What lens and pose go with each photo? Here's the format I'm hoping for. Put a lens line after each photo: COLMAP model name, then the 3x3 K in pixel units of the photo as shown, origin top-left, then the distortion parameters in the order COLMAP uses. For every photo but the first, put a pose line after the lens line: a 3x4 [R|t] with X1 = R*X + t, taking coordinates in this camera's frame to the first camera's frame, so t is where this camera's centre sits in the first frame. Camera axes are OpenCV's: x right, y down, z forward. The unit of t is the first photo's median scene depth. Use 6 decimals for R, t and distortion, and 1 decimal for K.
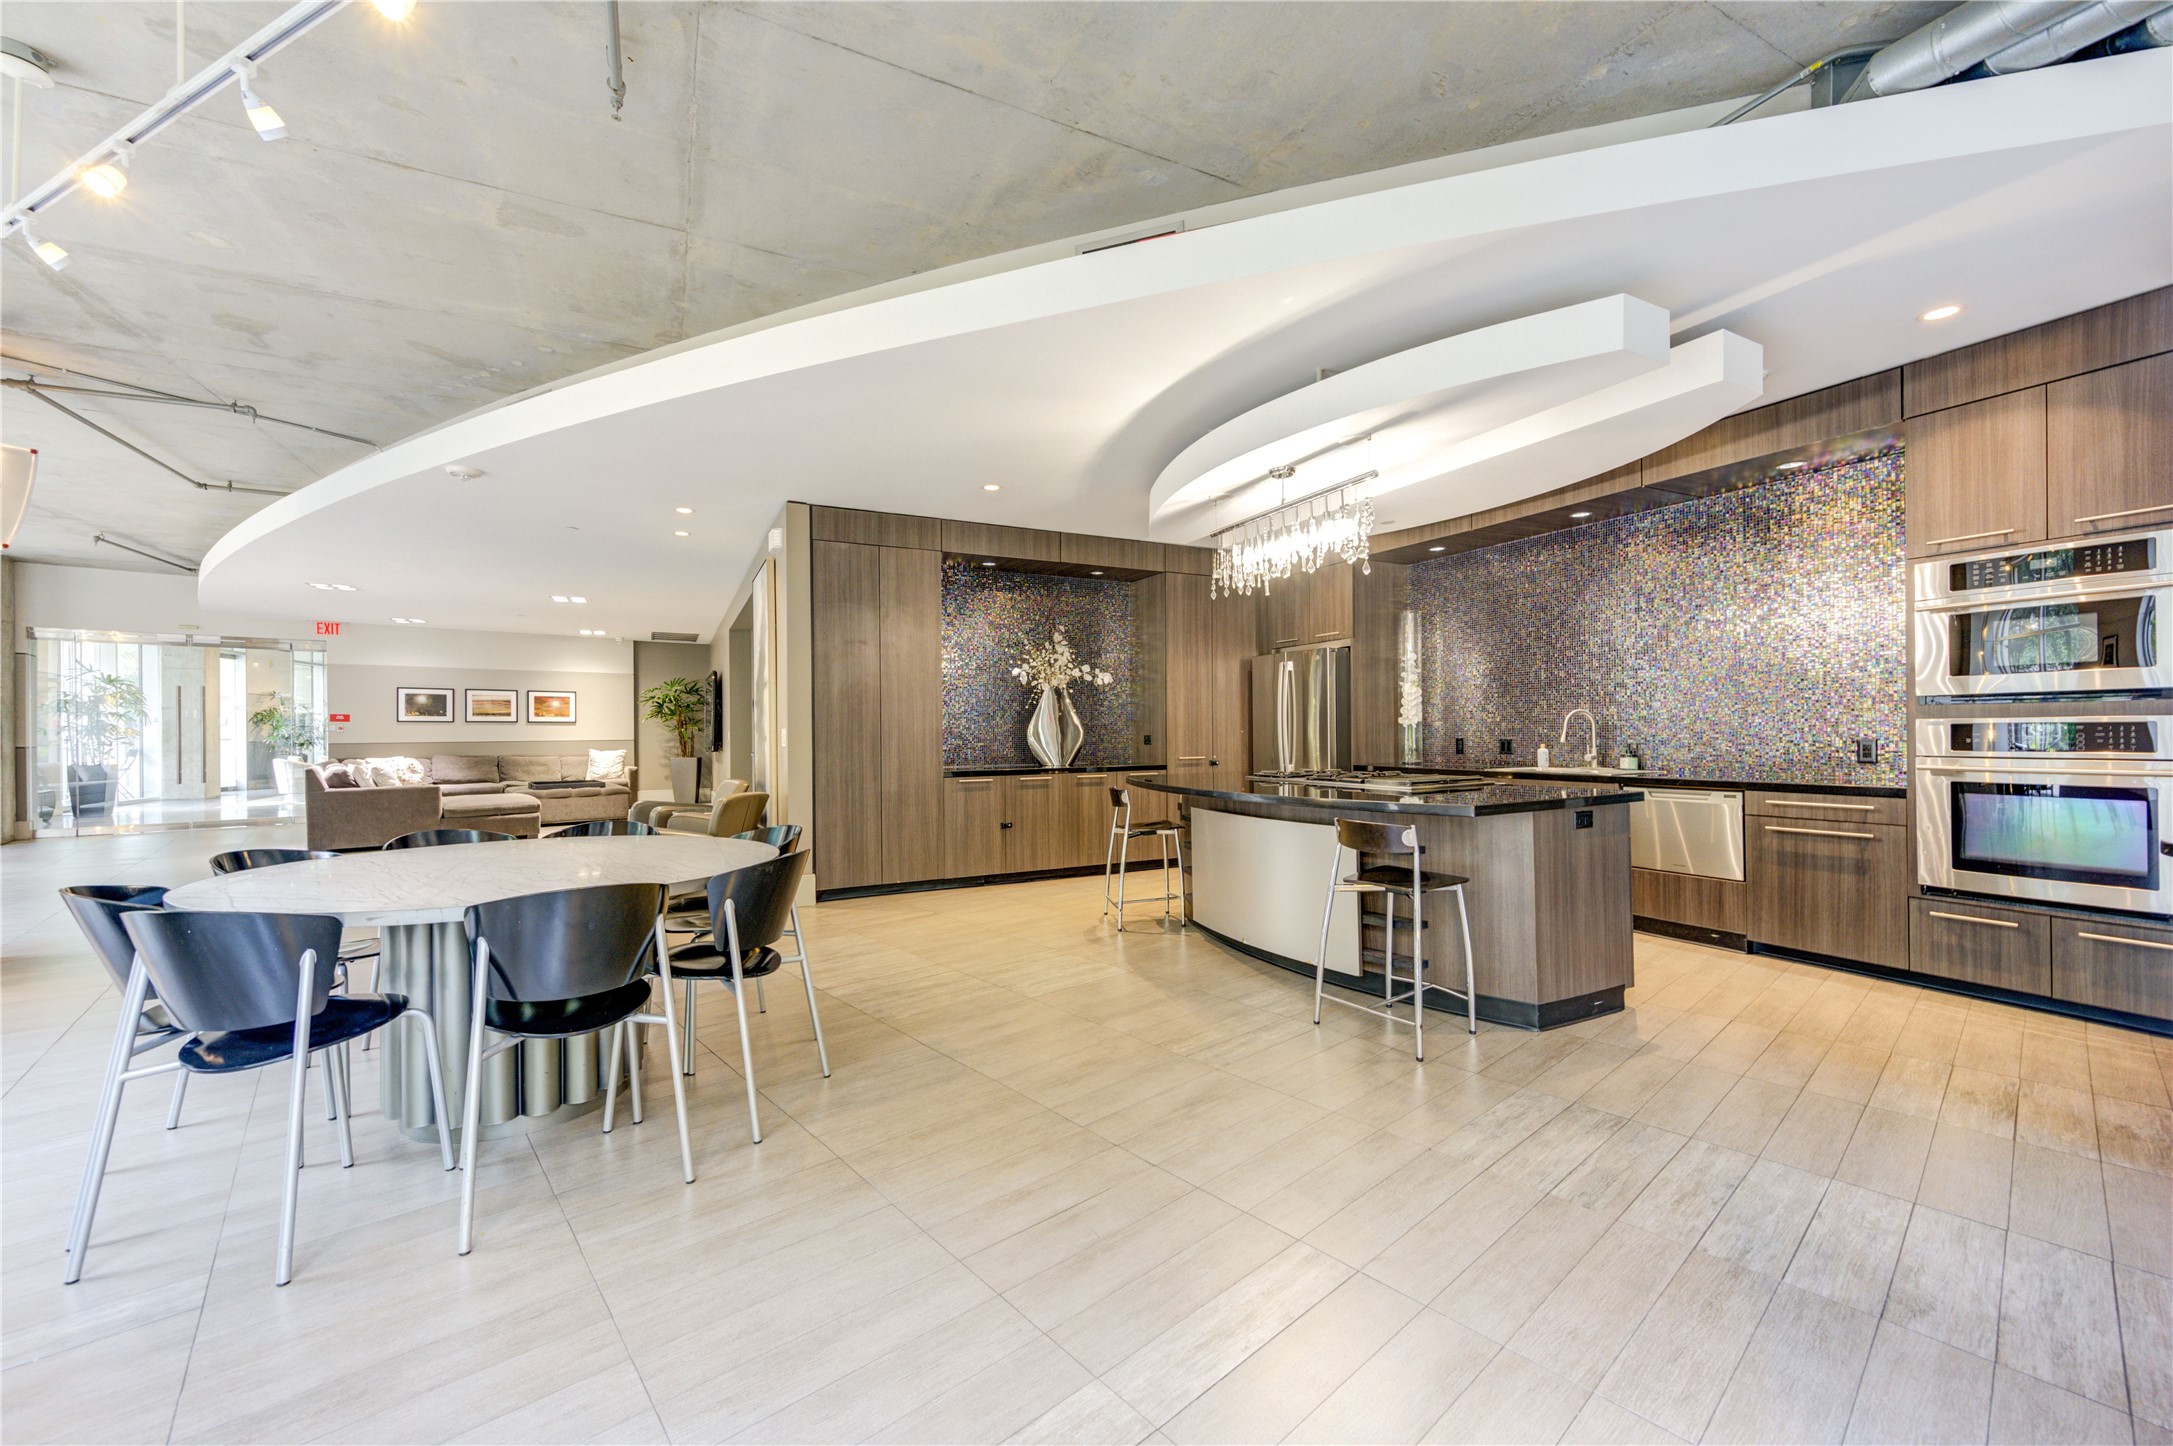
lens RADIAL K [[838.5, 0, 1090.8], [0, 838.5, 731.2], [0, 0, 1]] dist [-0.001700, -0.000351]
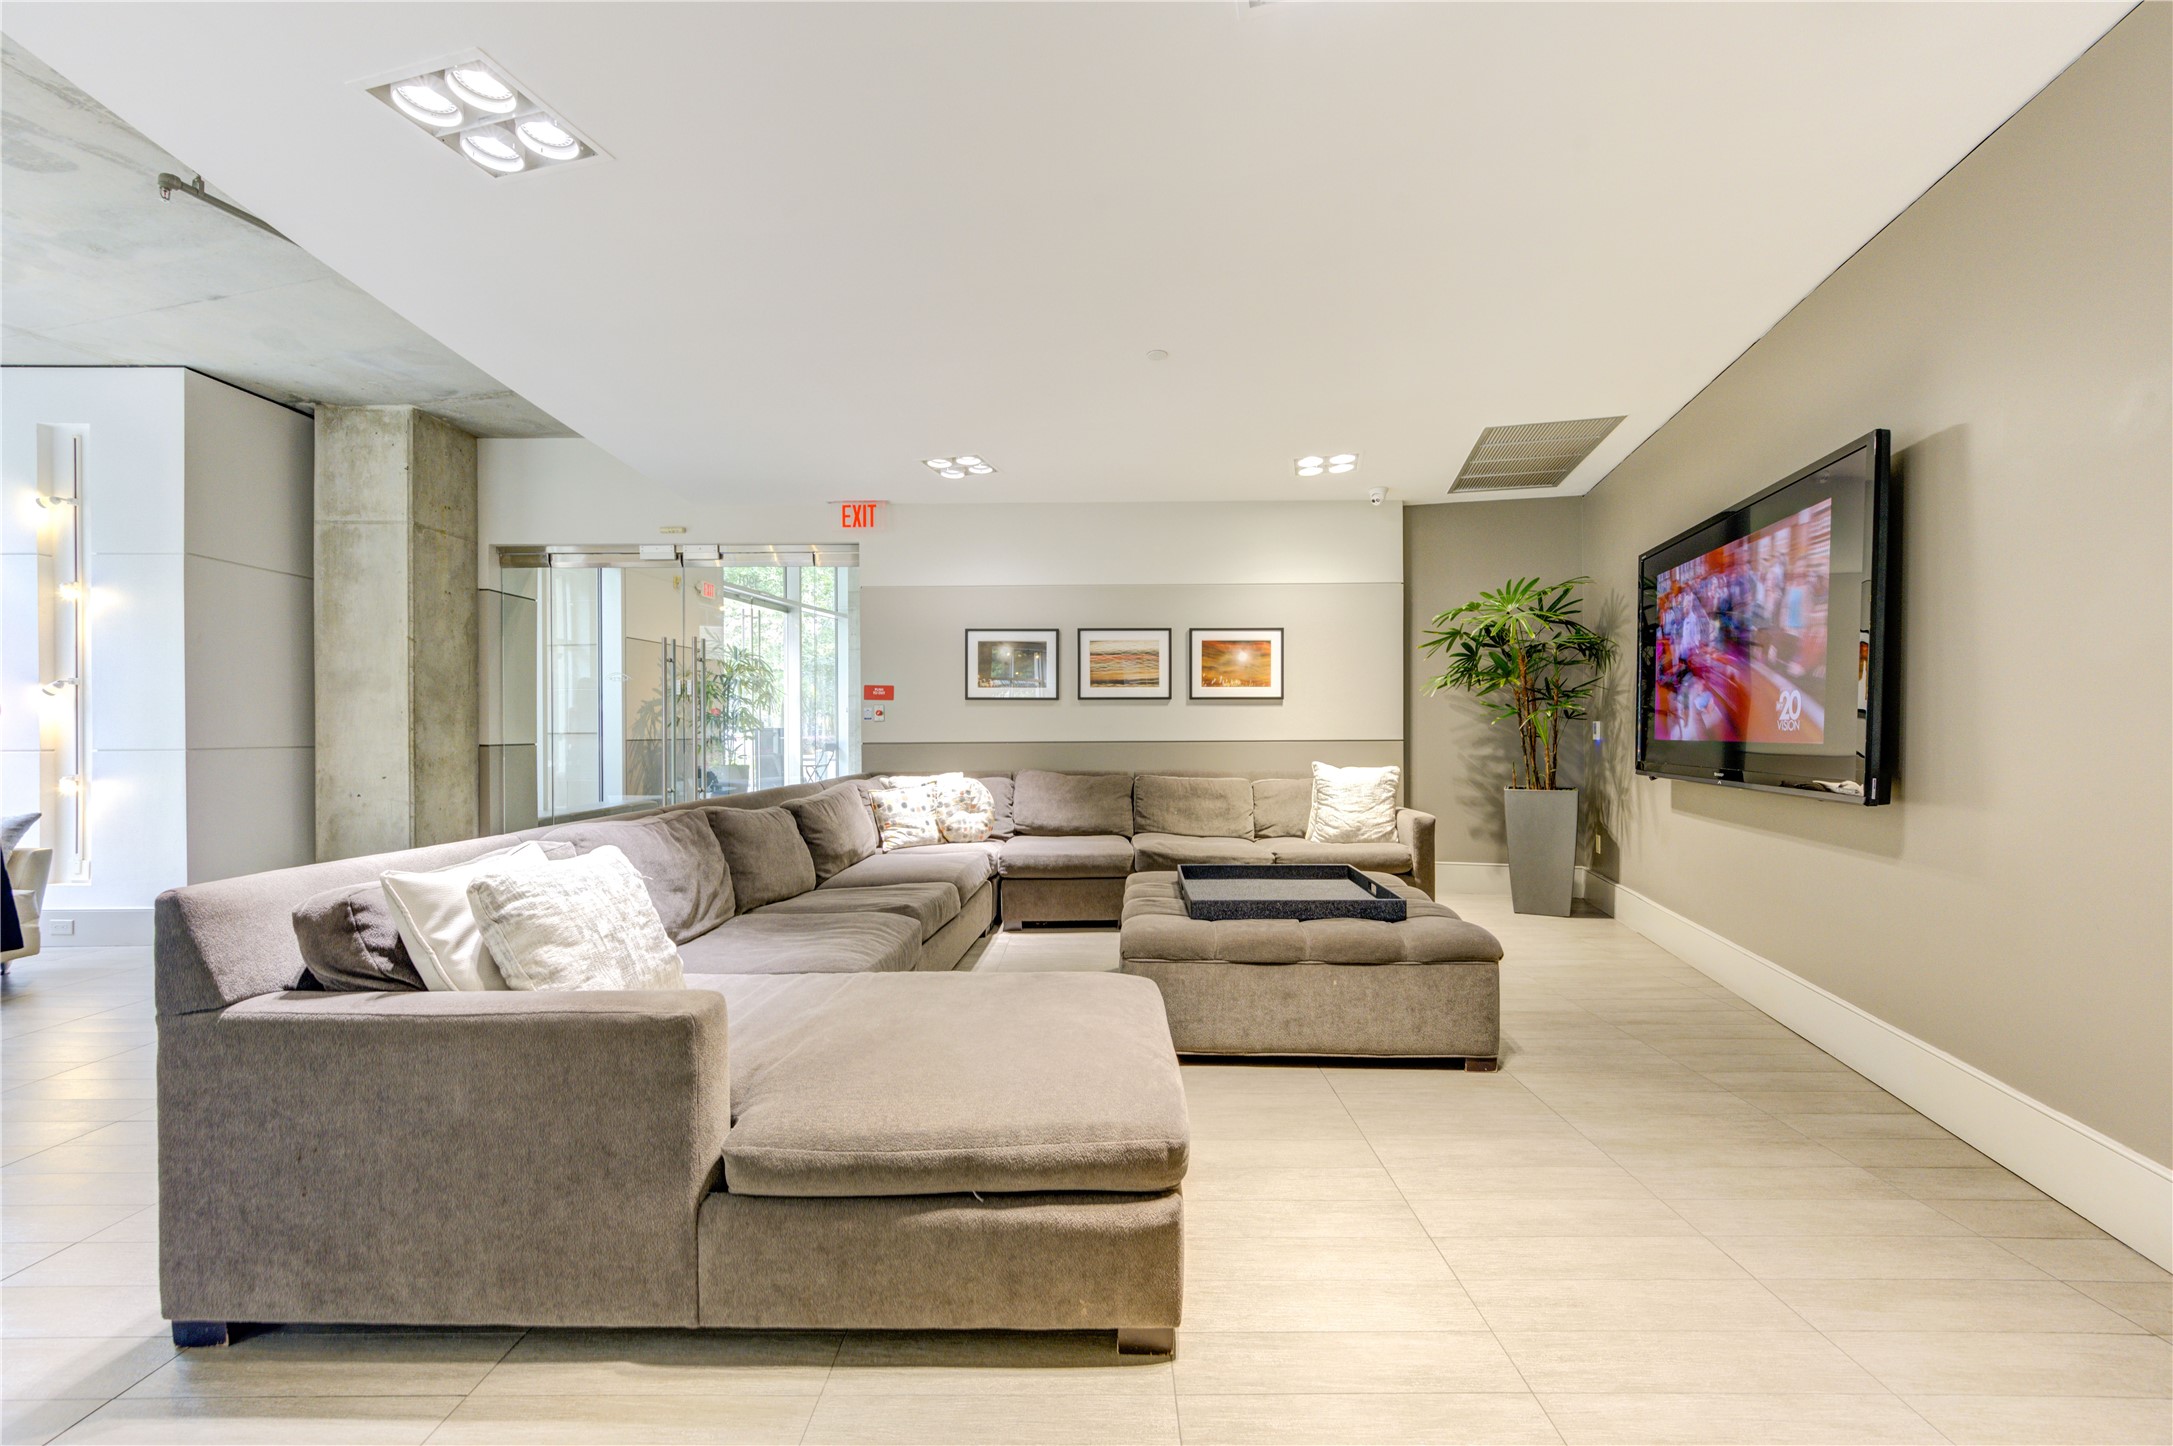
lens RADIAL K [[838.5, 0, 1090.8], [0, 838.5, 731.2], [0, 0, 1]] dist [-0.001700, -0.000351]
pose [[0.739671, 0.005428, -0.672946, -0.426131], [-0.000837, 0.999974, 0.007146, 0.003624], [0.672968, -0.004722, 0.739657, 0.658640]]
